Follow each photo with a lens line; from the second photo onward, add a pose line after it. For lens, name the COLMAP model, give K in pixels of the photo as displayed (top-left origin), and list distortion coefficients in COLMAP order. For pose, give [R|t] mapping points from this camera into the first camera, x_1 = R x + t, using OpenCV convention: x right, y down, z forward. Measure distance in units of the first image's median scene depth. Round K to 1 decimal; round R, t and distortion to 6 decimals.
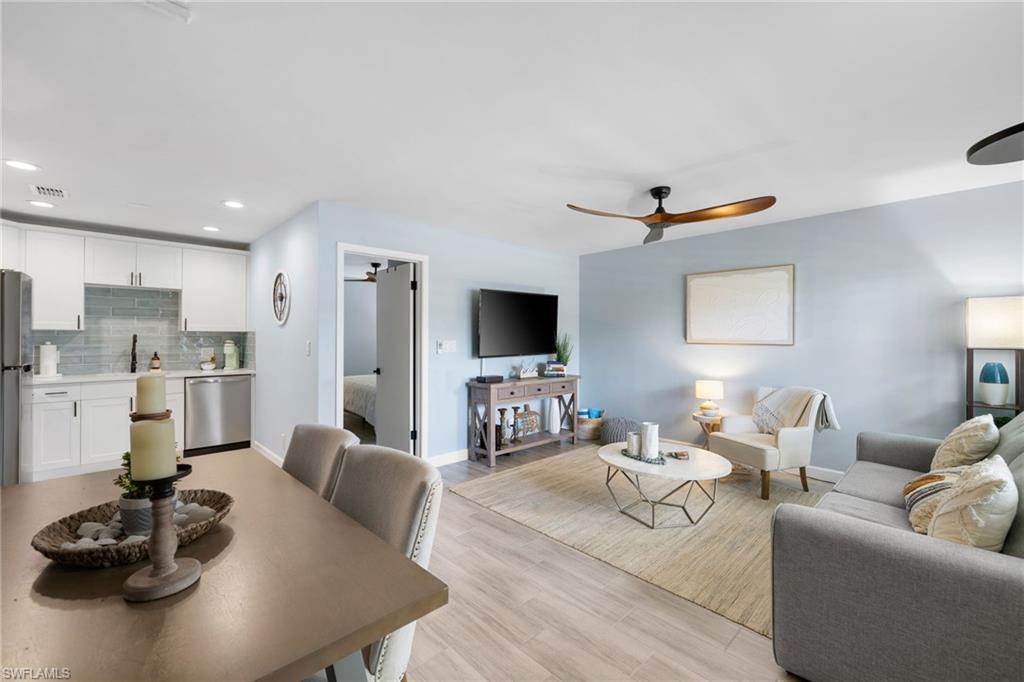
lens RADIAL K [[428.0, 0, 510.1], [0, 428.0, 337.4], [0, 0, 1]] dist [0.000636, 0.000574]
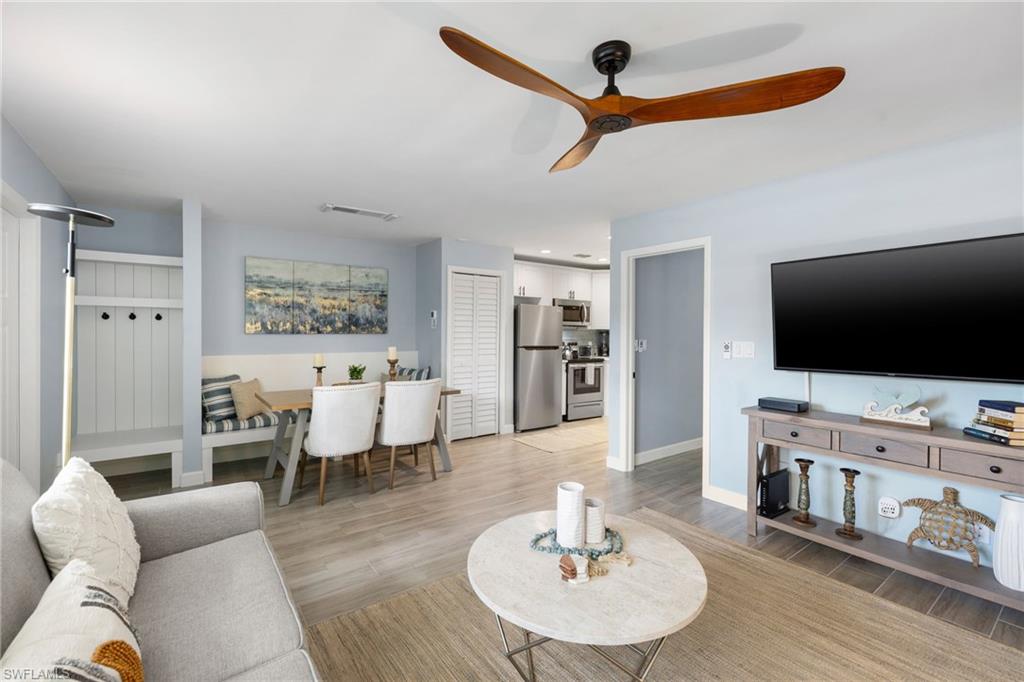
lens RADIAL K [[447.7, 0, 512.2], [0, 447.7, 335.0], [0, 0, 1]] dist [0.016908, -0.000250]
pose [[-0.118993, 0.007115, -0.992870, 0.656091], [-0.009115, 0.999924, 0.008257, -0.006319], [0.992853, 0.010032, -0.118919, 0.684864]]
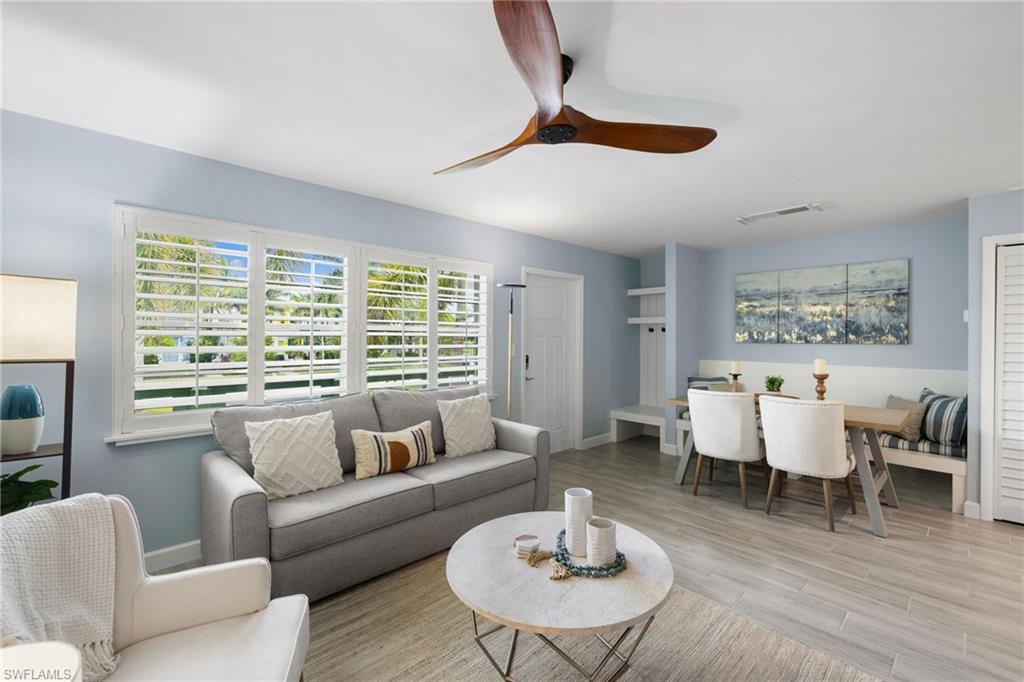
lens RADIAL K [[447.7, 0, 508.8], [0, 447.7, 333.4], [0, 0, 1]] dist [0.016908, -0.000250]
pose [[-0.999968, -0.007935, -0.001285, 0.294474], [-0.007928, 0.999954, -0.005387, -0.007894], [0.001328, -0.005377, -0.999985, 1.130061]]
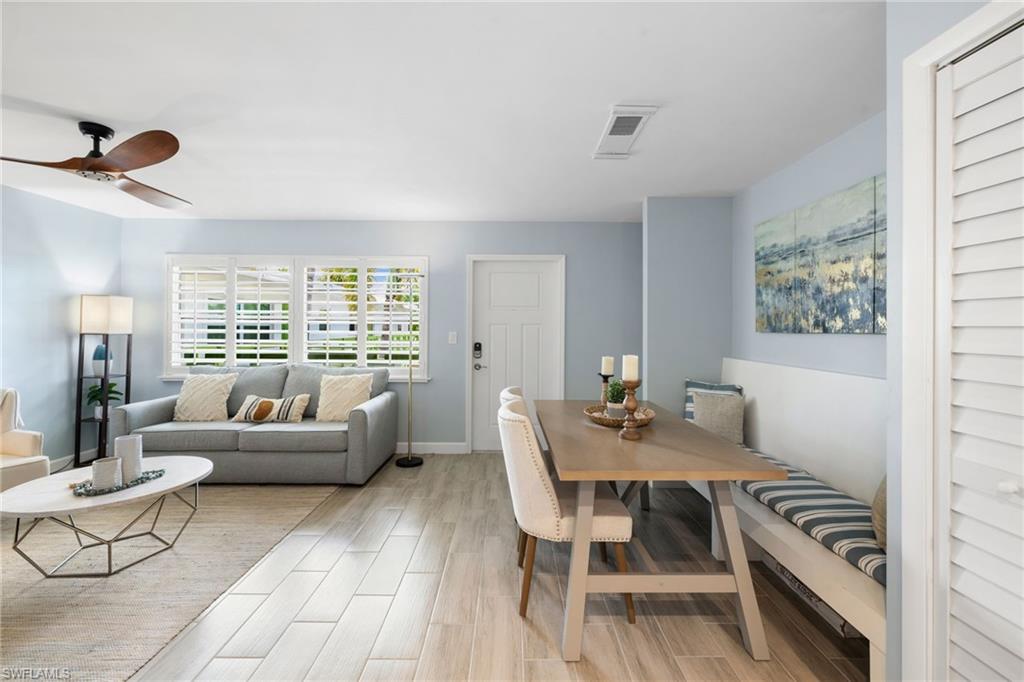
lens RADIAL K [[428.0, 0, 510.0], [0, 428.0, 325.6], [0, 0, 1]] dist [0.000636, 0.000574]
pose [[-0.726833, -0.002867, 0.686808, -0.495435], [-0.004720, 0.999989, -0.000821, -0.003300], [-0.686798, -0.003838, -0.726839, 0.754979]]
